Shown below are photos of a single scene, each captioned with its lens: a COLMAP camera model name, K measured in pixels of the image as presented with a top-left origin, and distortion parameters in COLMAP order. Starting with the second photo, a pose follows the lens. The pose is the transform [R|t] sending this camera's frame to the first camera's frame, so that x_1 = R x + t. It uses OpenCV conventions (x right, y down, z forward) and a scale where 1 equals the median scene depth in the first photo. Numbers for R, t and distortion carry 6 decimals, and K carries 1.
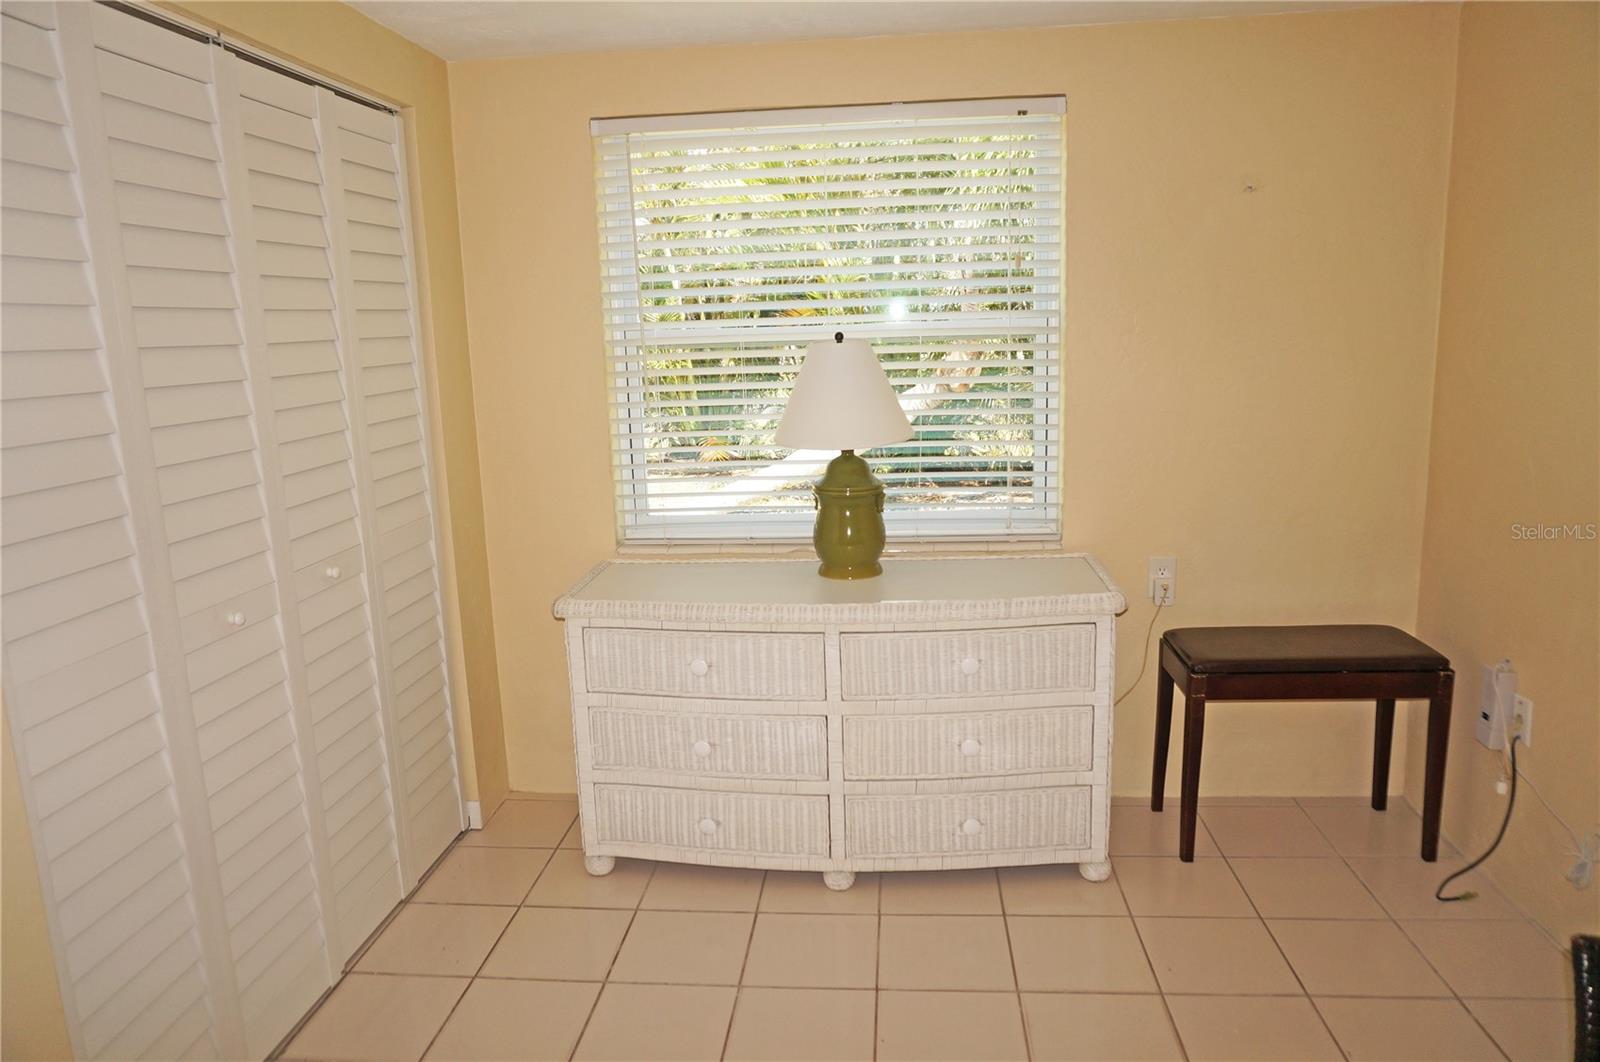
lens RADIAL K [[1065.1, 0, 797.9], [0, 1065.1, 535.1], [0, 0, 1]] dist [-0.042532, 0.024849]
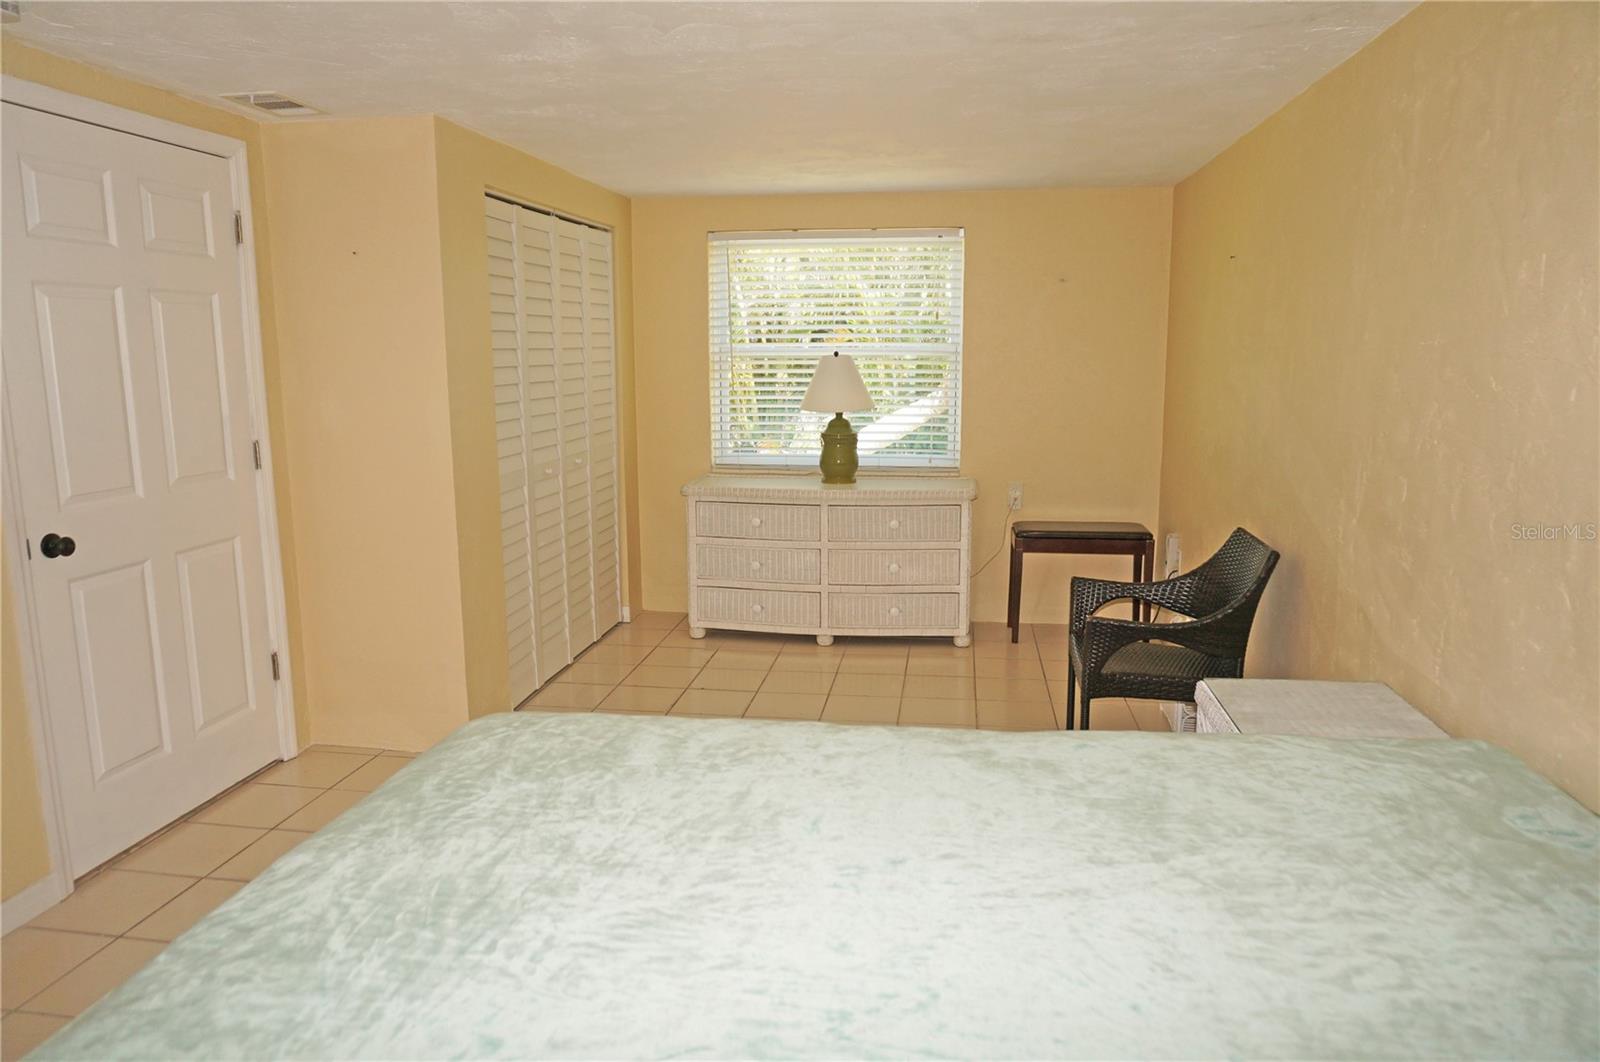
lens RADIAL K [[1065.1, 0, 804.6], [0, 1065.1, 532.8], [0, 0, 1]] dist [-0.042532, 0.024849]
pose [[0.998381, 0.036526, -0.043600, 0.078653], [-0.037417, 0.999103, -0.019806, 0.173528], [0.042838, 0.021405, 0.998853, -0.900978]]
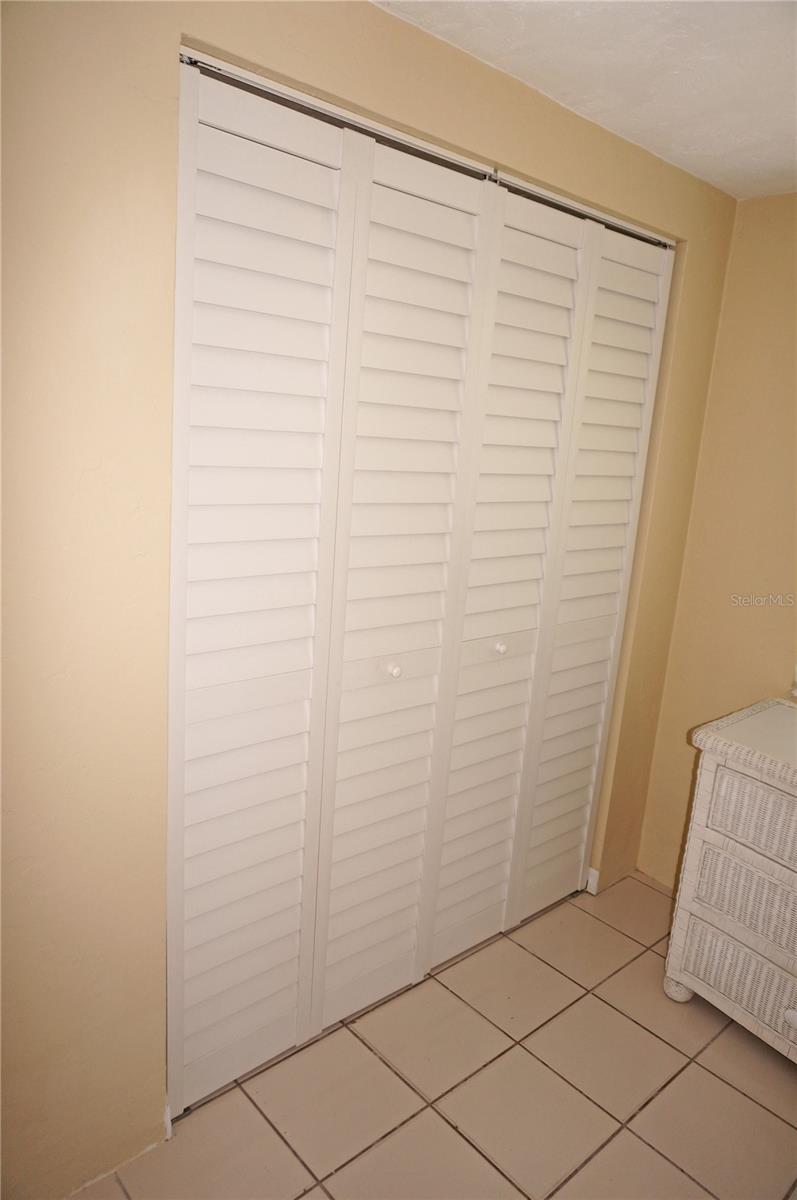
lens RADIAL K [[798.8, 0, 404.1], [0, 798.8, 596.5], [0, 0, 1]] dist [-0.042532, 0.024849]
pose [[0.729971, 0.227186, -0.644615, 0.023956], [-0.228096, 0.970045, 0.083579, -0.058721], [0.644294, 0.086024, 0.759925, 0.238999]]
